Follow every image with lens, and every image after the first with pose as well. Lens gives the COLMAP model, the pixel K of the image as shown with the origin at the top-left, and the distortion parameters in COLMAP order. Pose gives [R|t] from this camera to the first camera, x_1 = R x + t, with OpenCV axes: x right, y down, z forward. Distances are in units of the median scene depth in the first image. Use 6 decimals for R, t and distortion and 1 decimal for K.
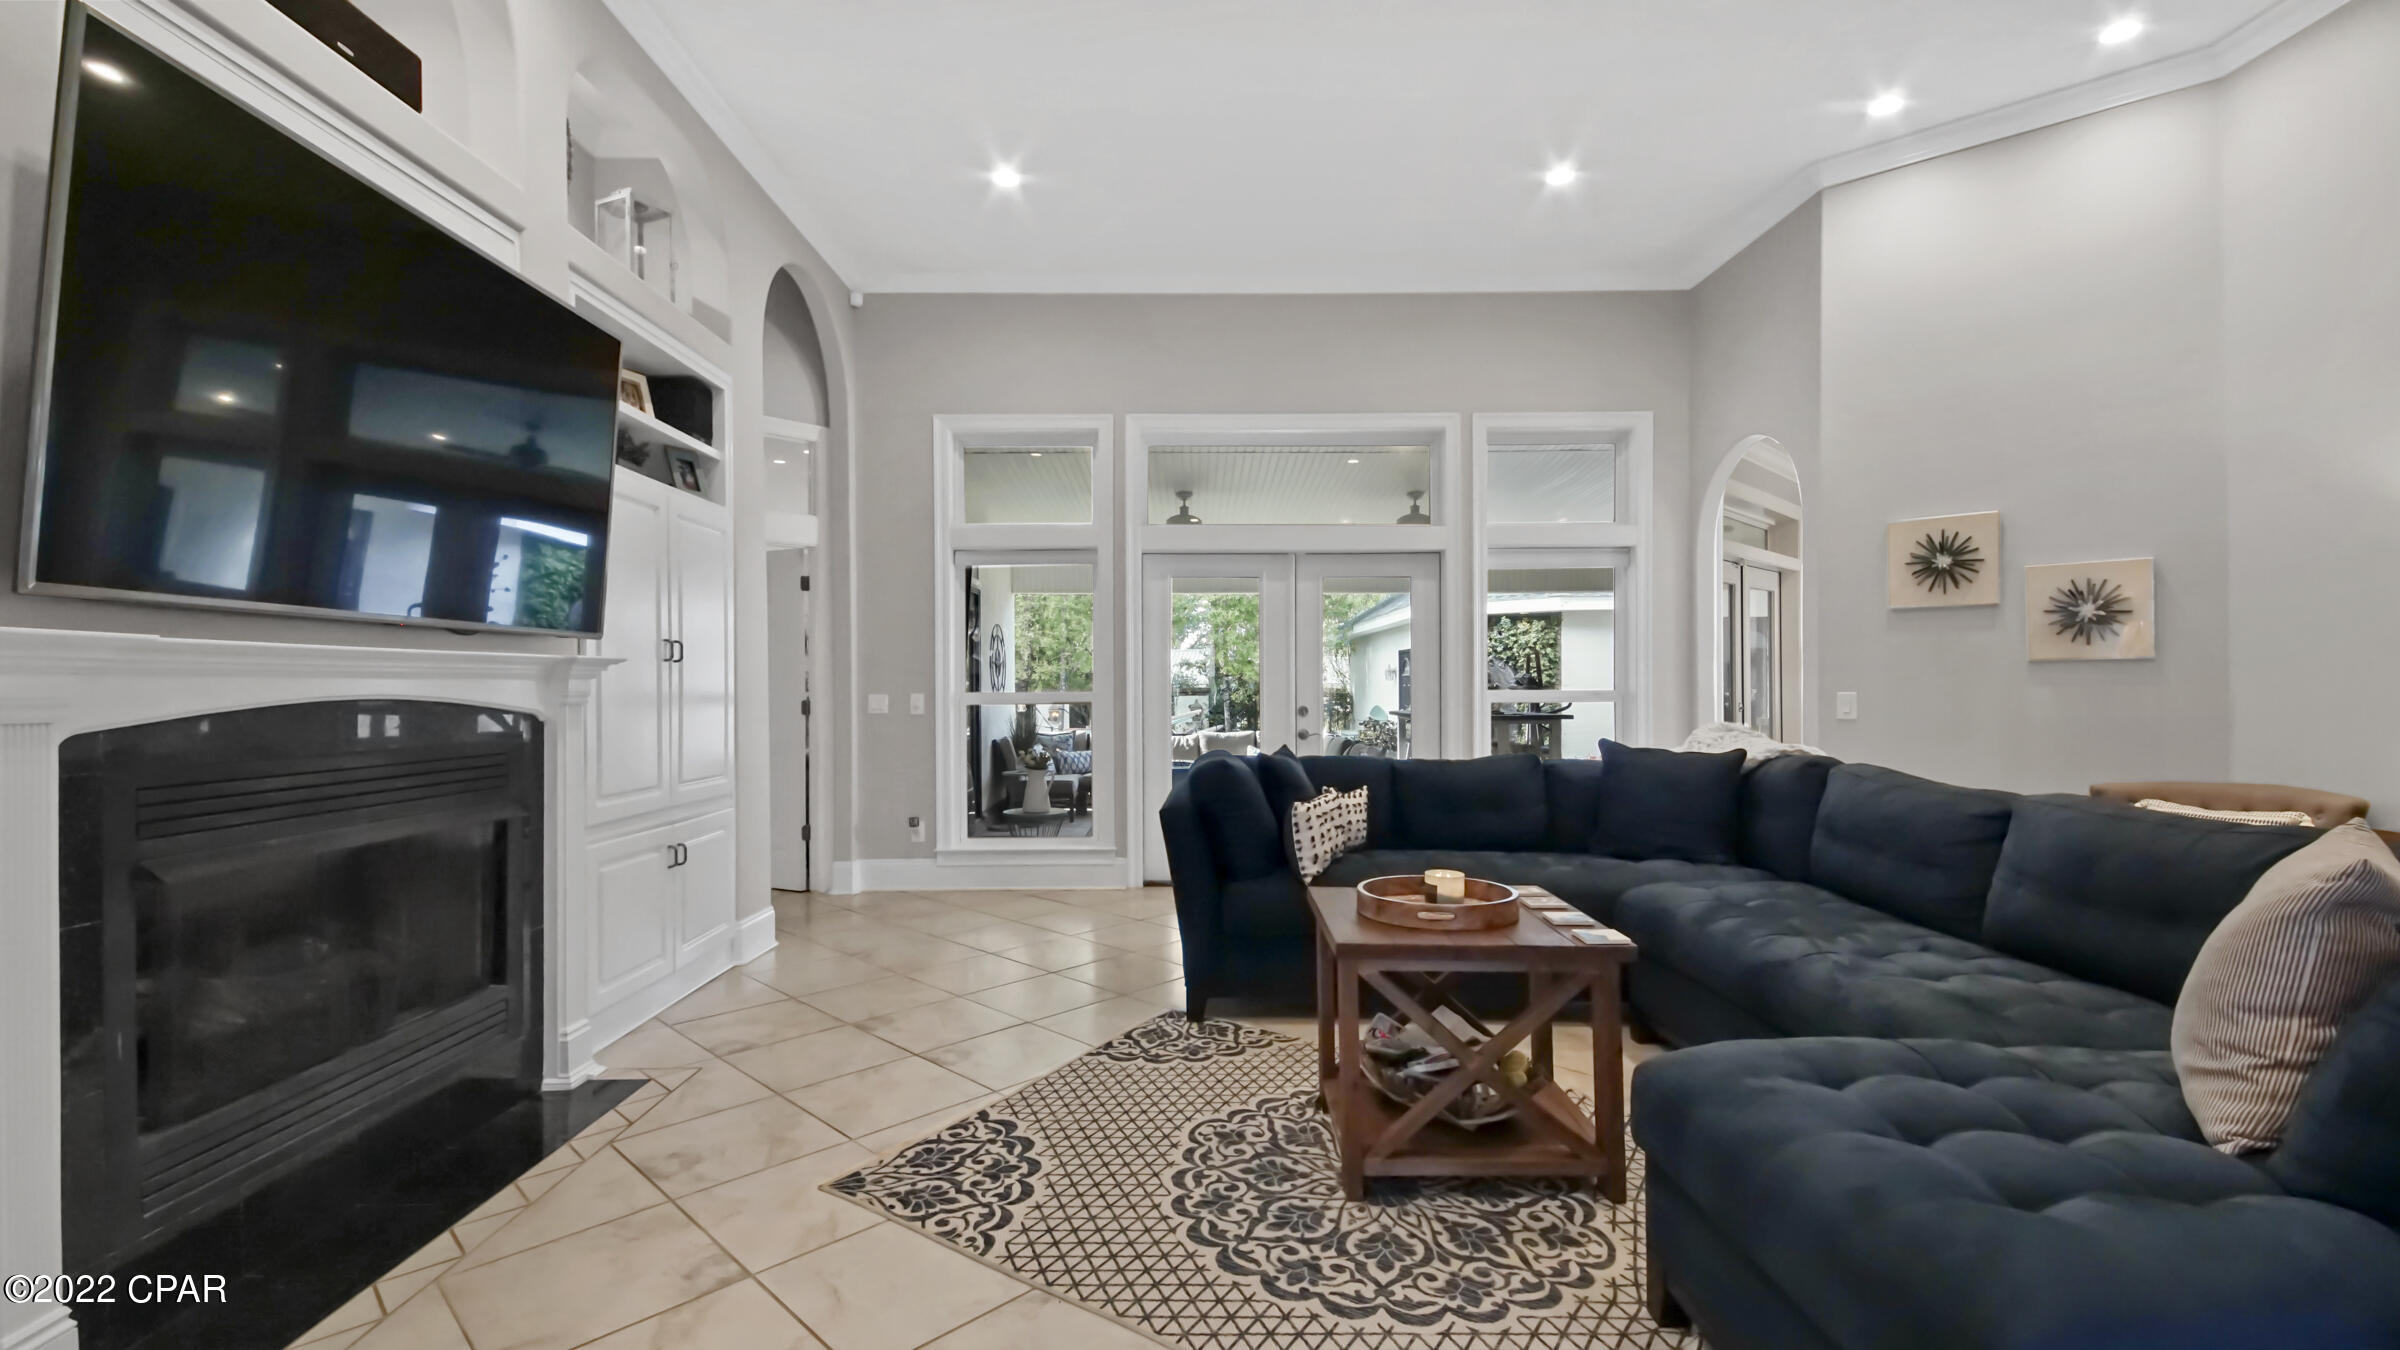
lens RADIAL K [[1075.6, 0, 1187.9], [0, 1075.6, 682.1], [0, 0, 1]] dist [0.017803, -0.004259]
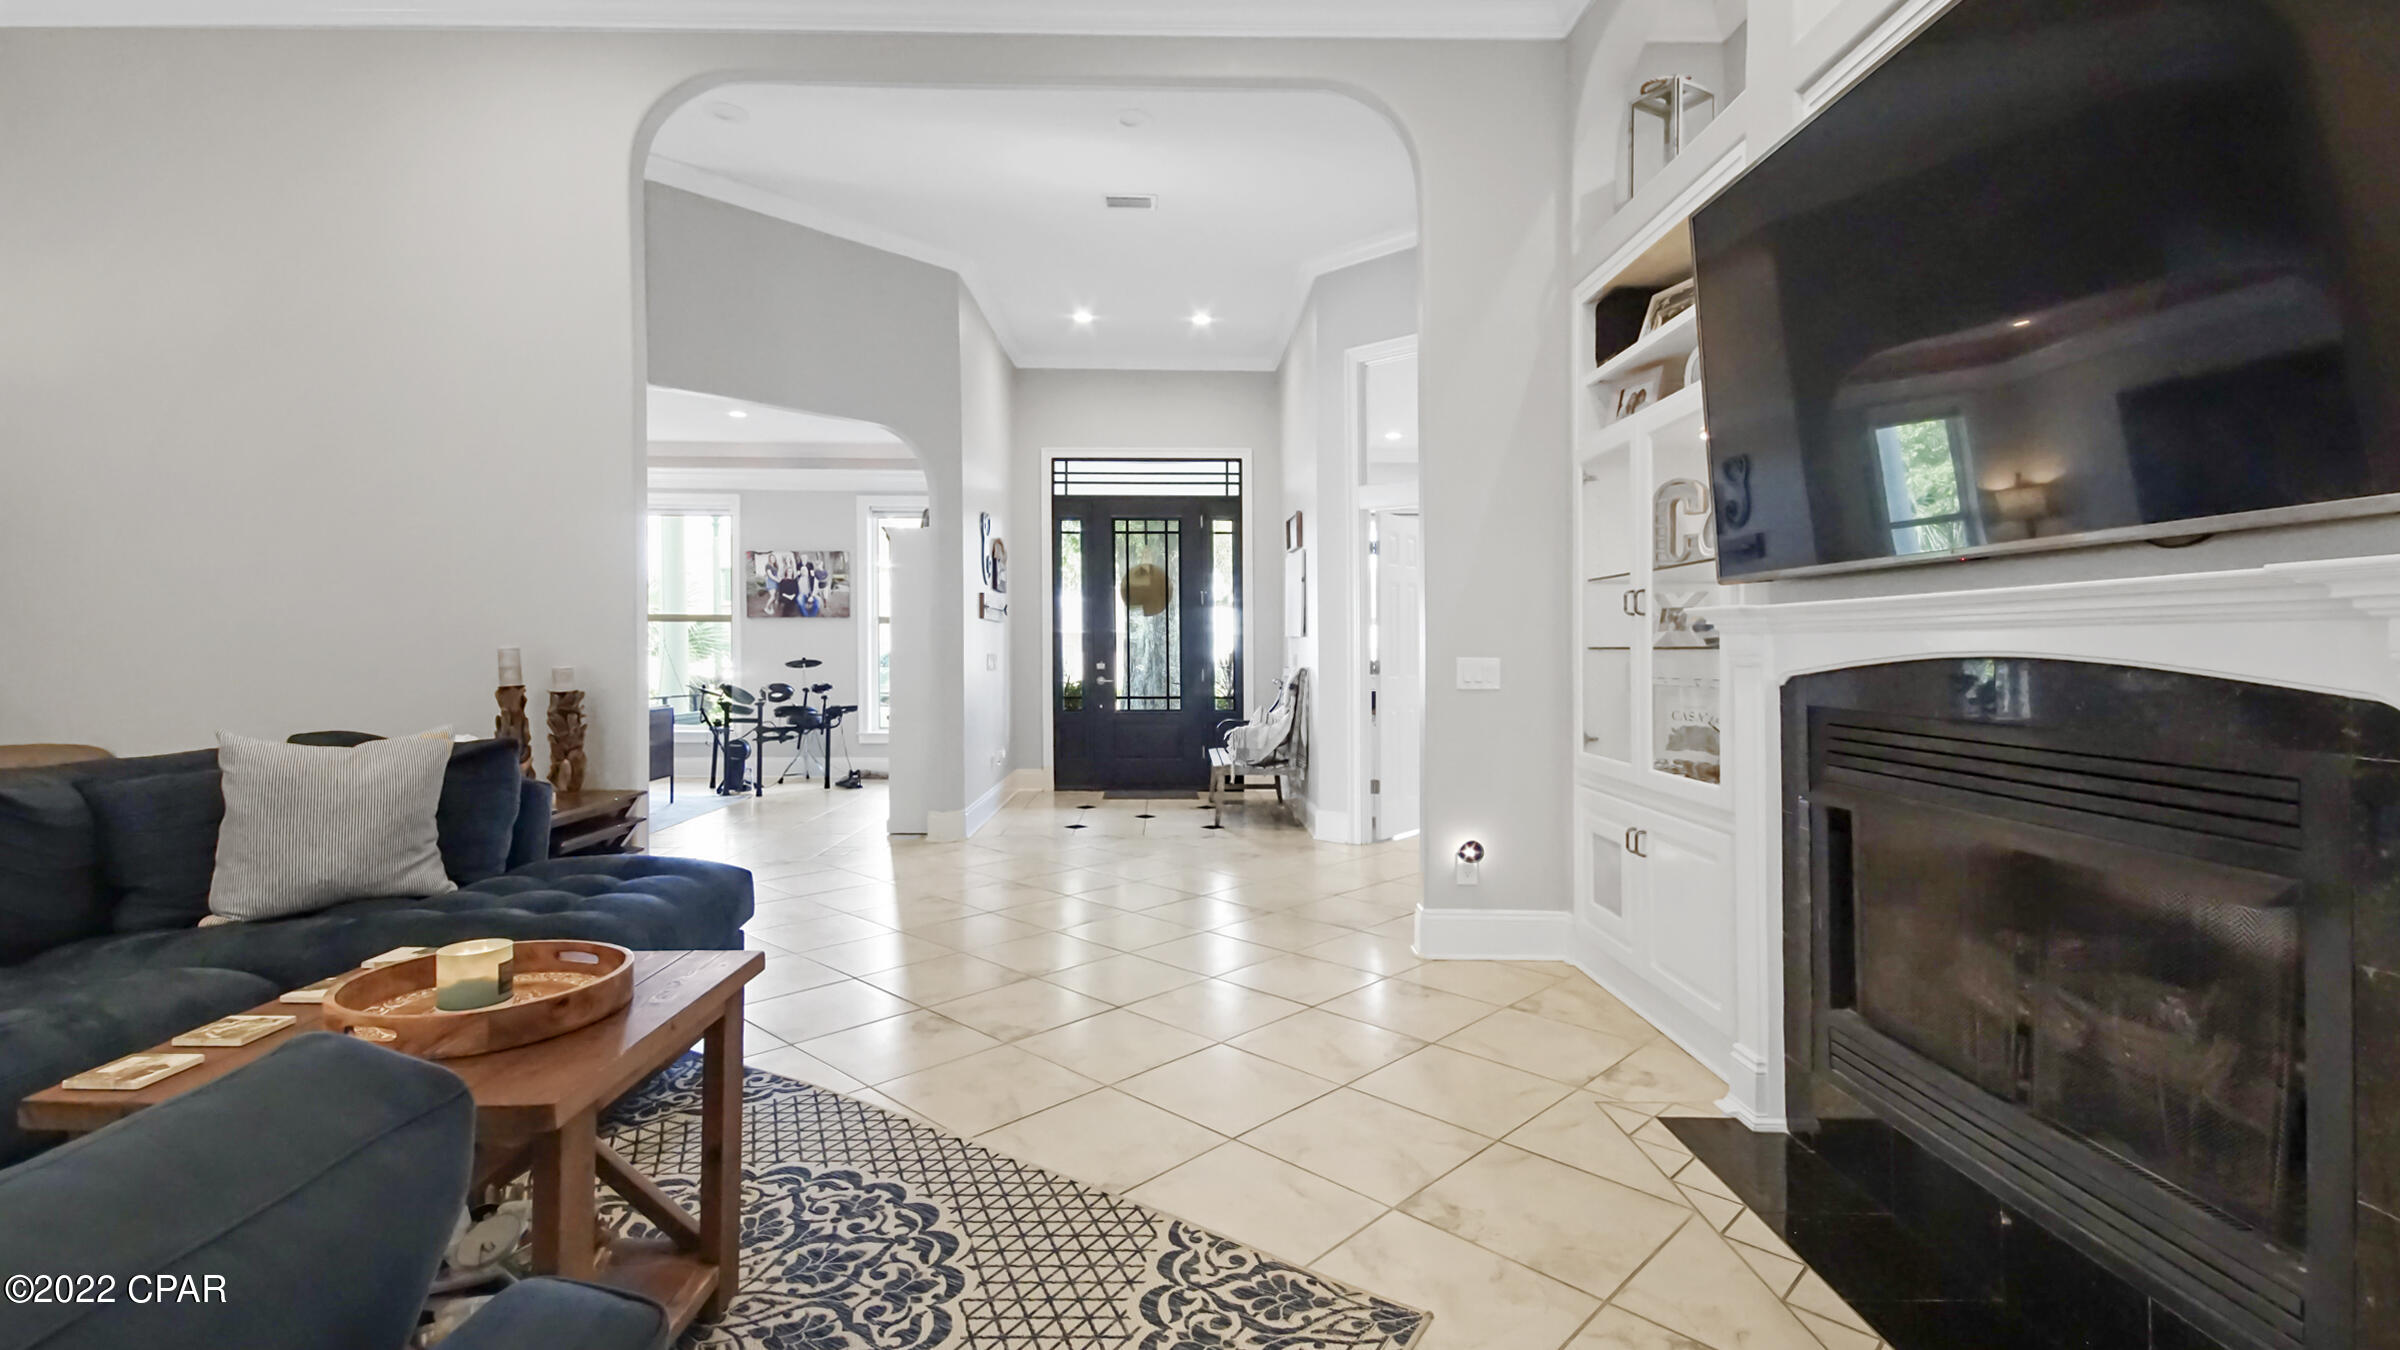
lens RADIAL K [[1075.6, 0, 1205.3], [0, 1075.6, 663.2], [0, 0, 1]] dist [0.017803, -0.004259]
pose [[-0.999142, -0.001377, -0.041398, -0.147309], [-0.001772, 0.999953, 0.009501, 0.013010], [0.041383, 0.009567, -0.999098, 1.659966]]
